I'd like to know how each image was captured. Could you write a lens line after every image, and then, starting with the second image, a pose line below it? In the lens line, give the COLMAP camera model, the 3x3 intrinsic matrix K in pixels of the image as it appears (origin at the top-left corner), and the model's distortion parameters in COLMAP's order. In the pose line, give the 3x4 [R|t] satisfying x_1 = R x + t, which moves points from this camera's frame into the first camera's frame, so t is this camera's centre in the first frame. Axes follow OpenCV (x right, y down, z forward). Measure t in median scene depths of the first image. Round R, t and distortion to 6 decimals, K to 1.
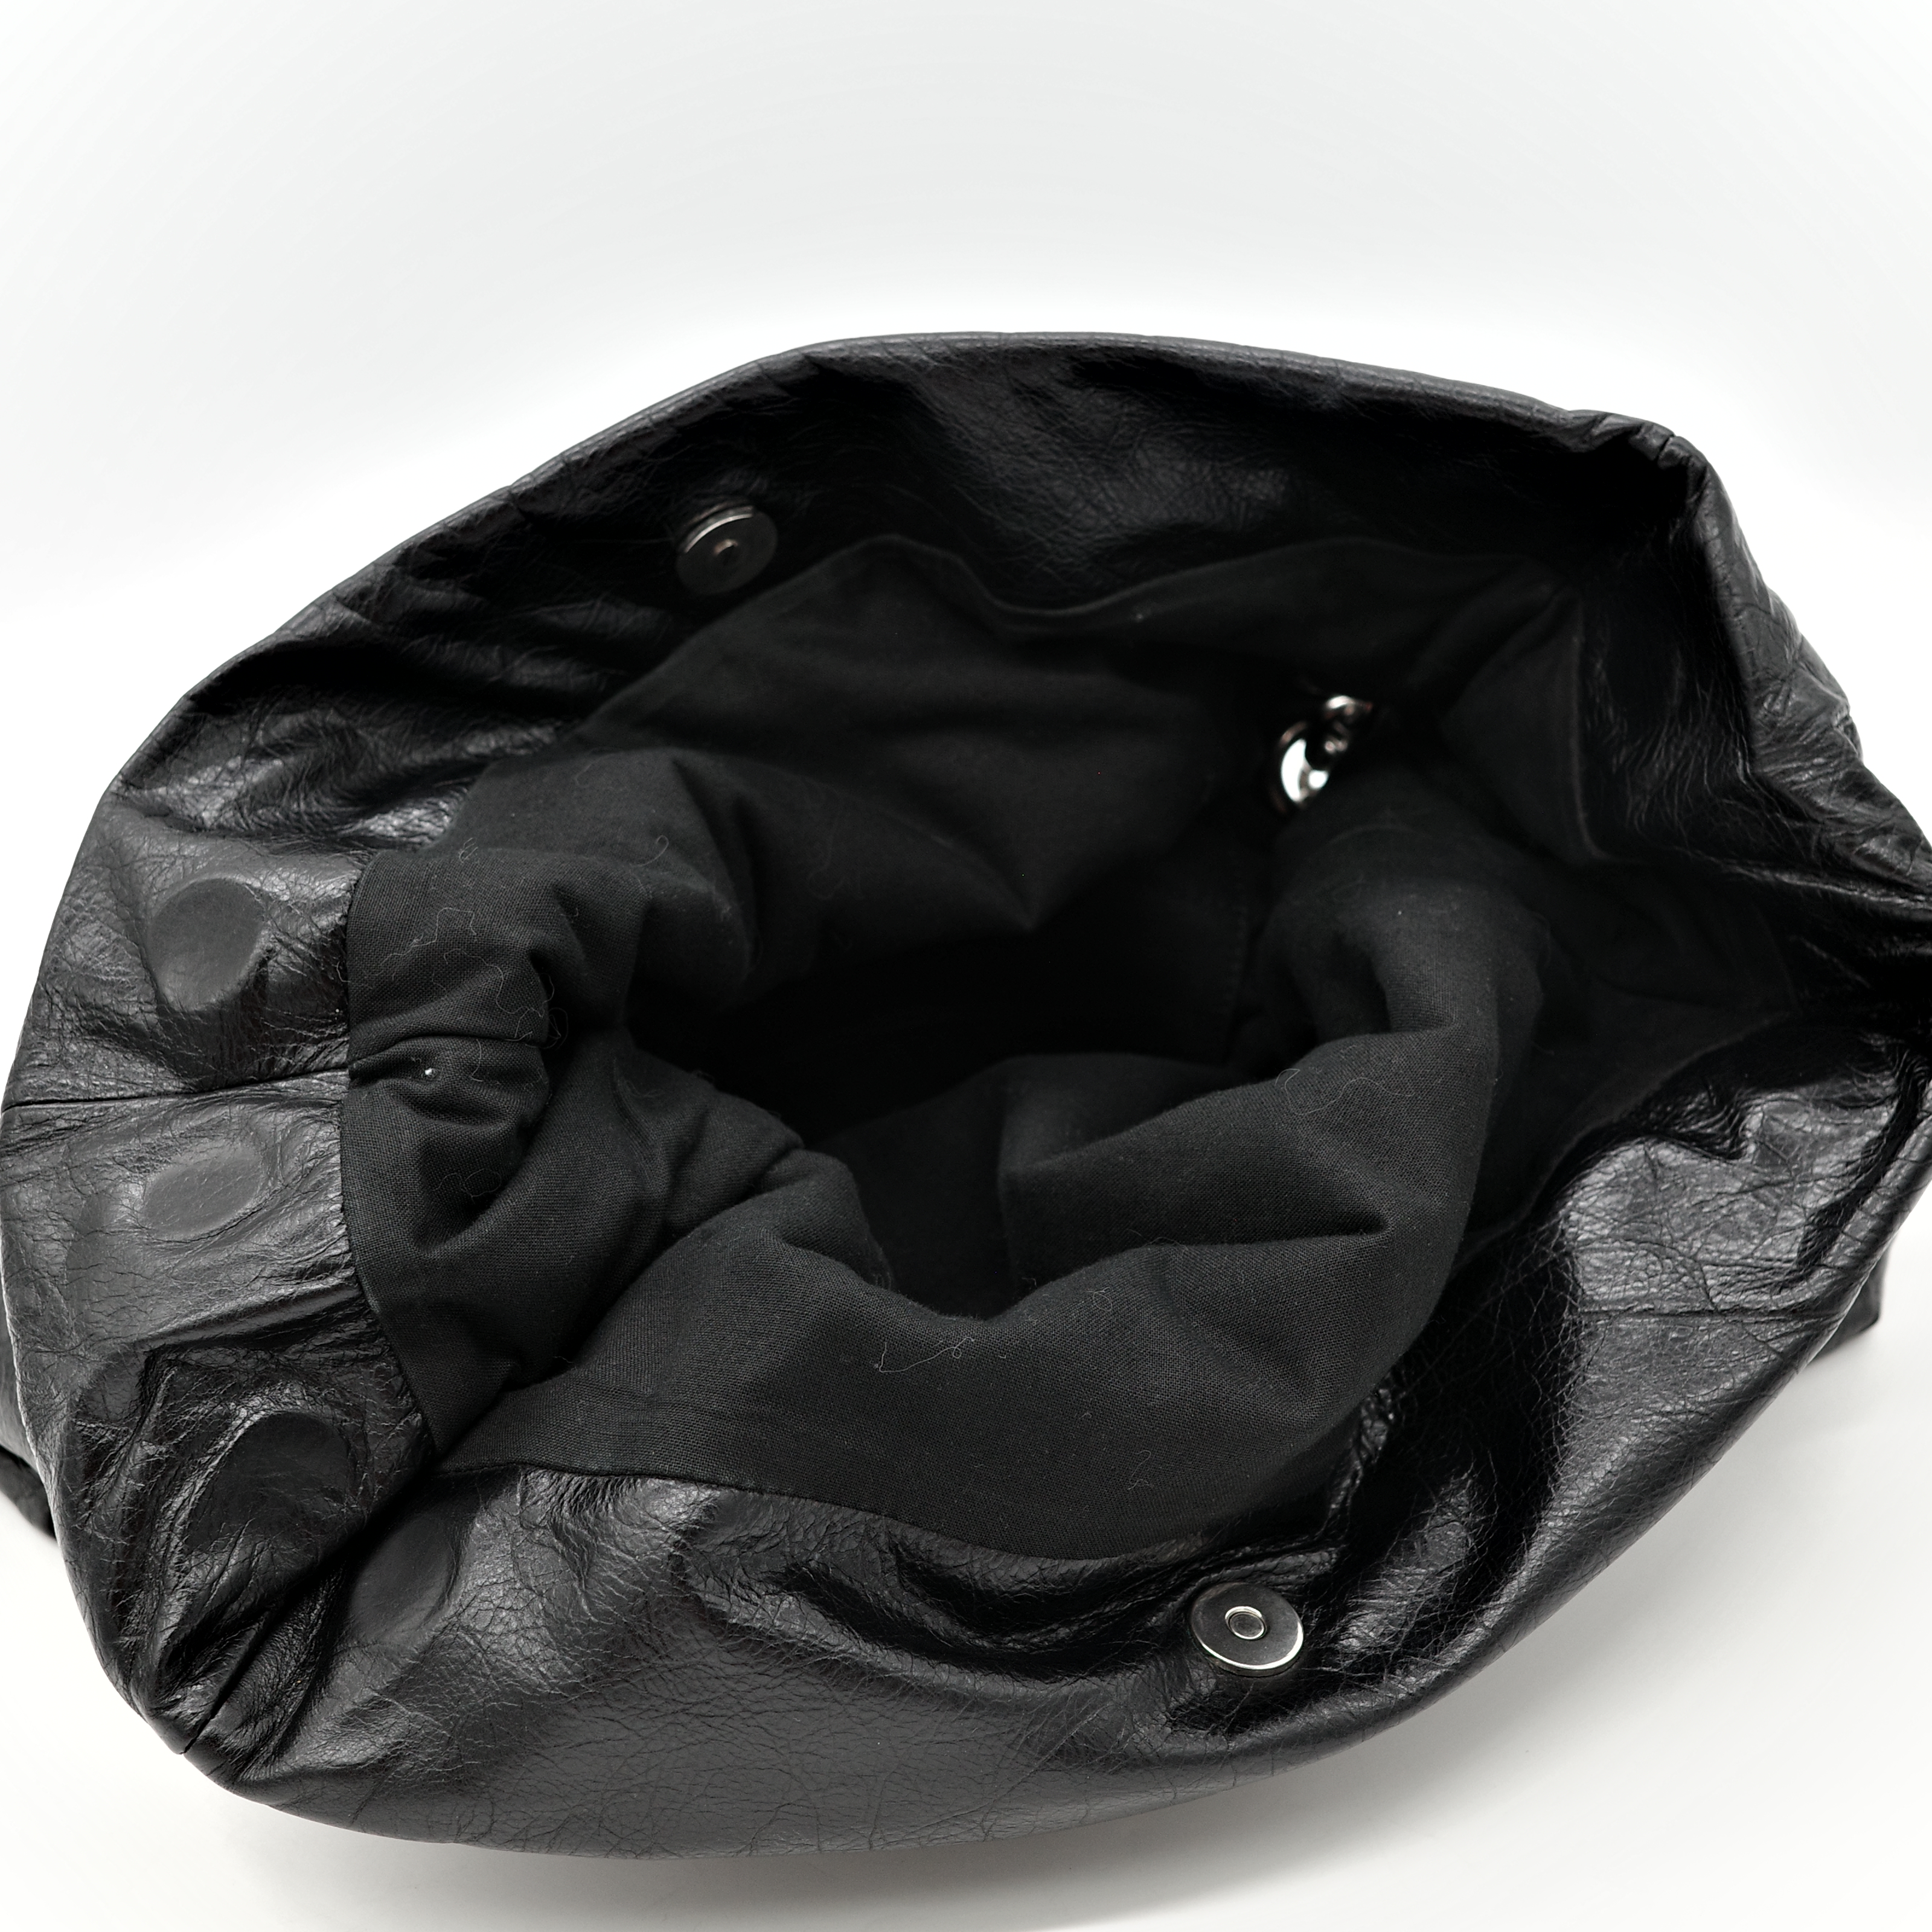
lens RADIAL K [[4329.1, 0, 975.6], [0, 4329.1, 1027.6], [0, 0, 1]] dist [0.078528, -0.330457]
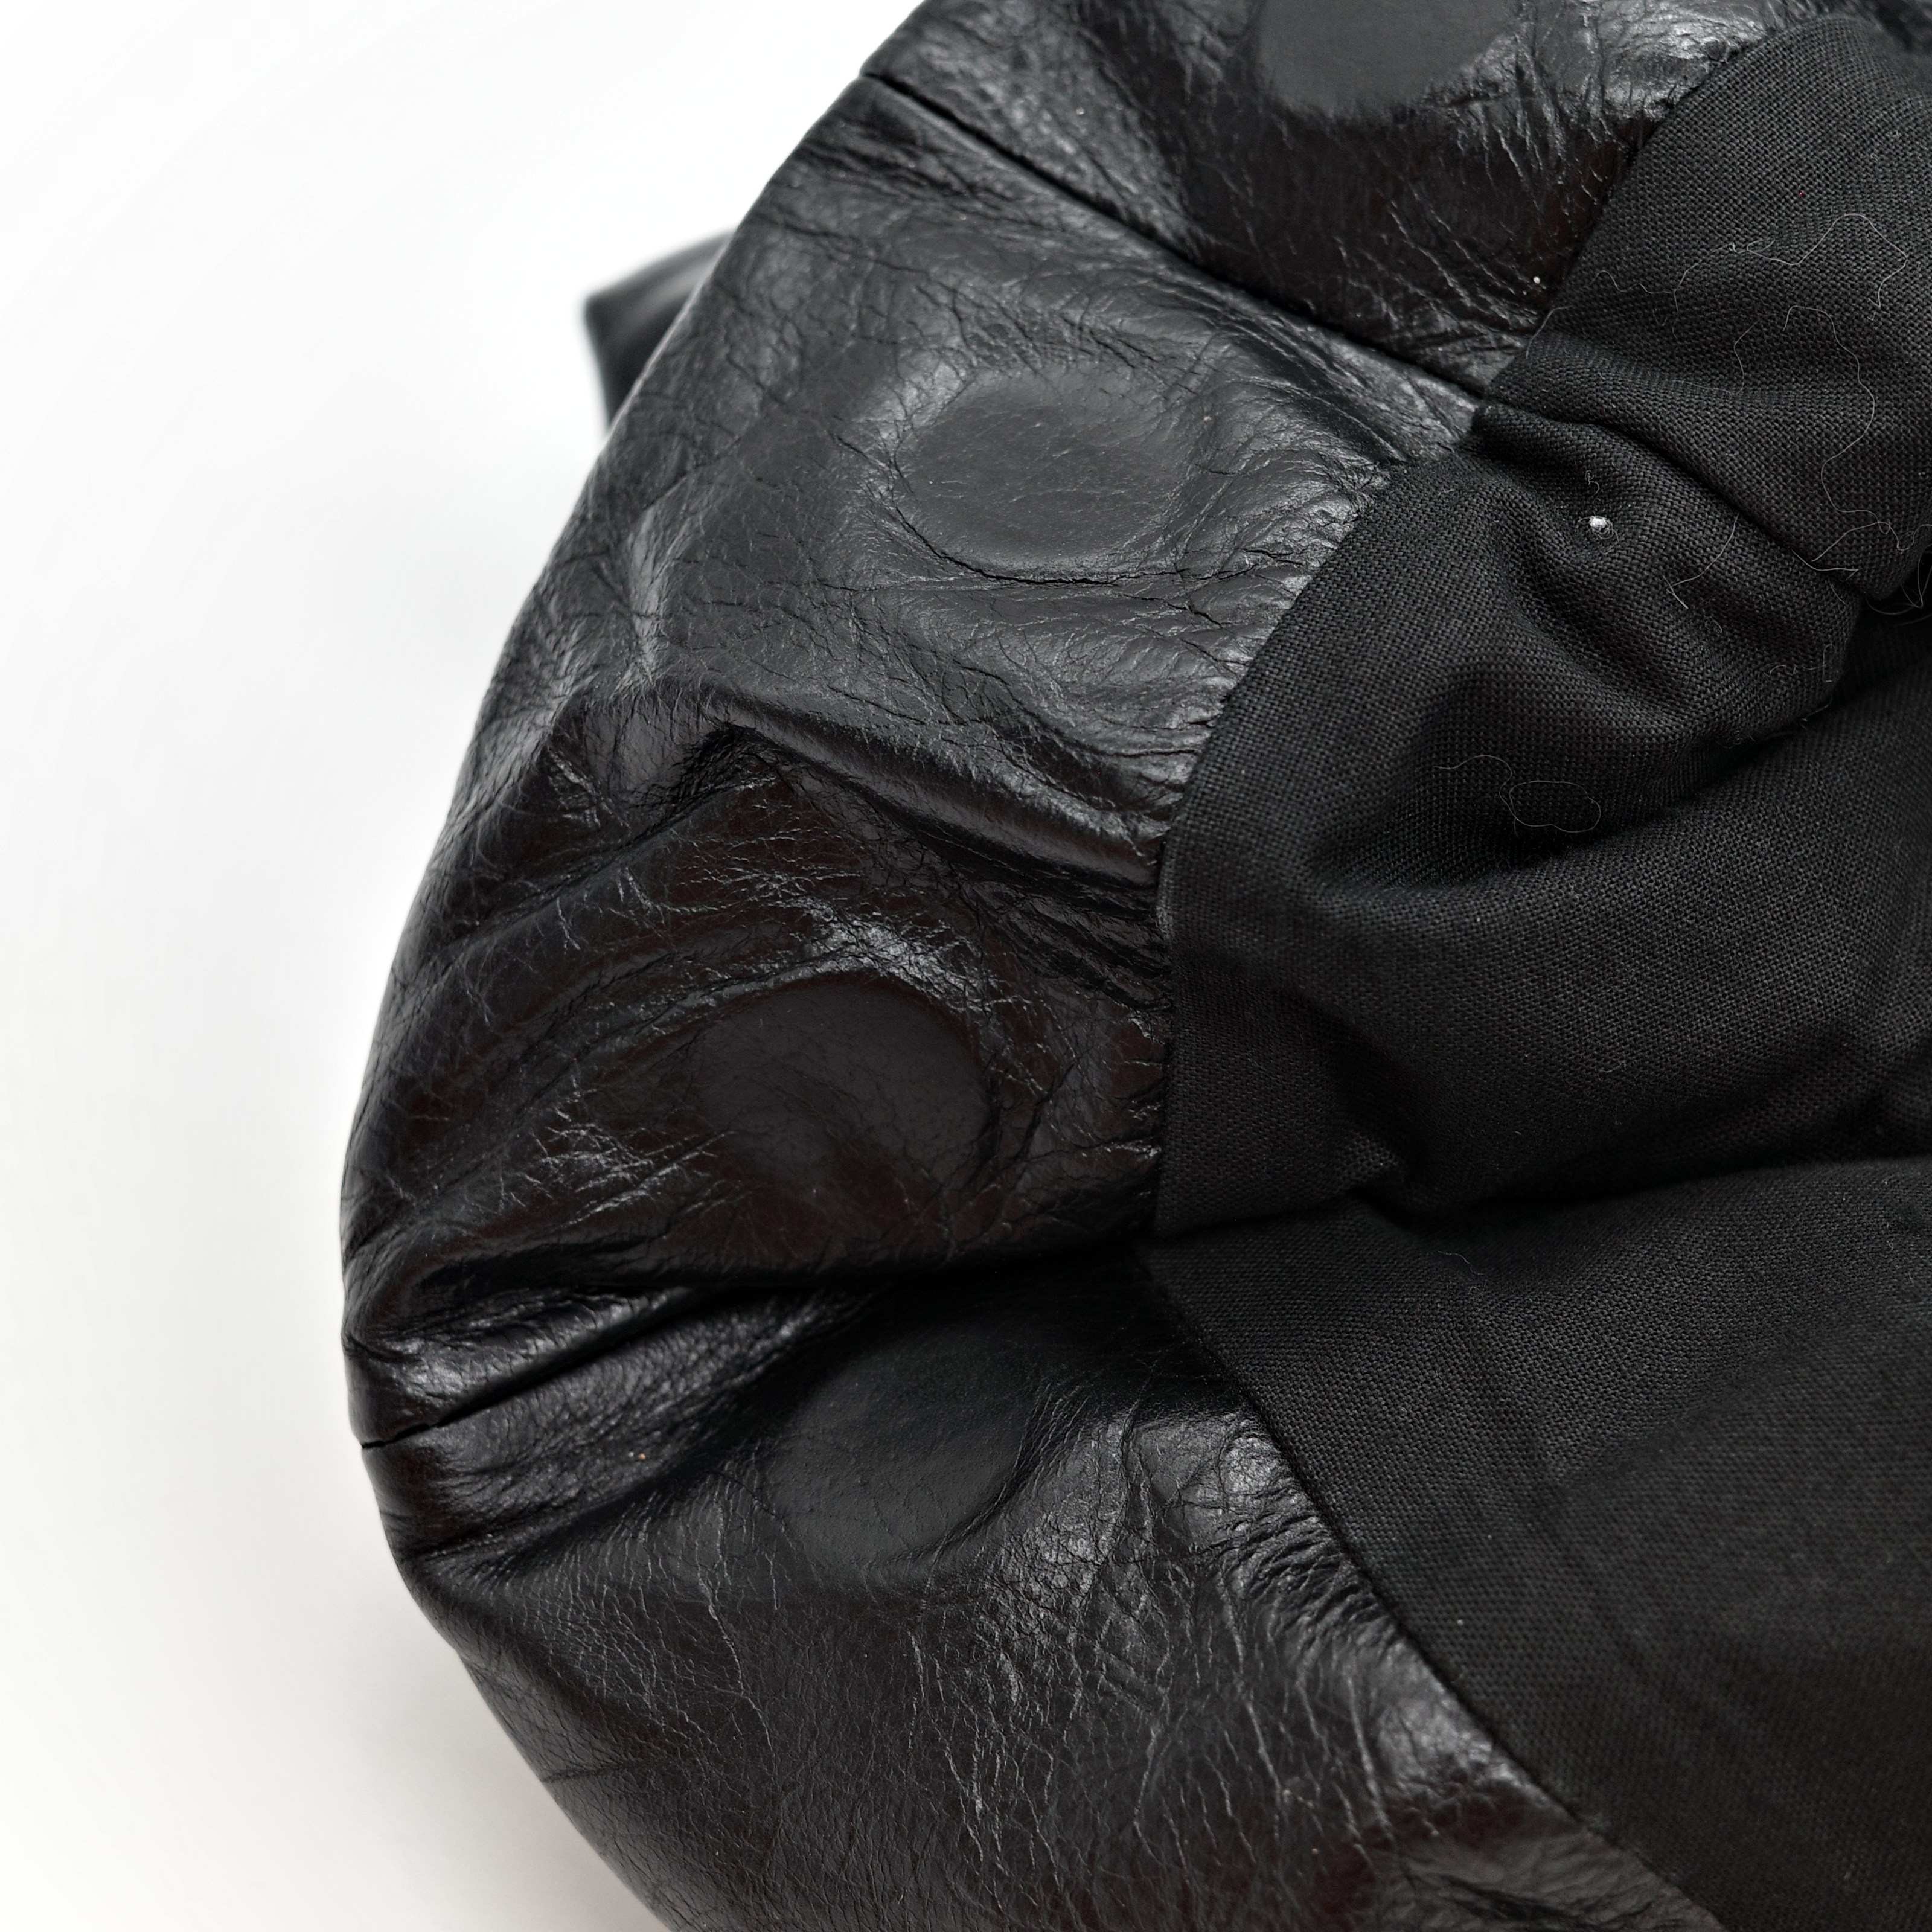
lens RADIAL K [[5373.9, 0, 965.9], [0, 5373.9, 966.6], [0, 0, 1]] dist [-0.041780, -1.908149]
pose [[0.781910, 0.570123, -0.252143, -0.014880], [-0.509025, 0.817401, 0.269719, -0.065655], [0.359875, -0.082549, 0.929341, 0.471579]]
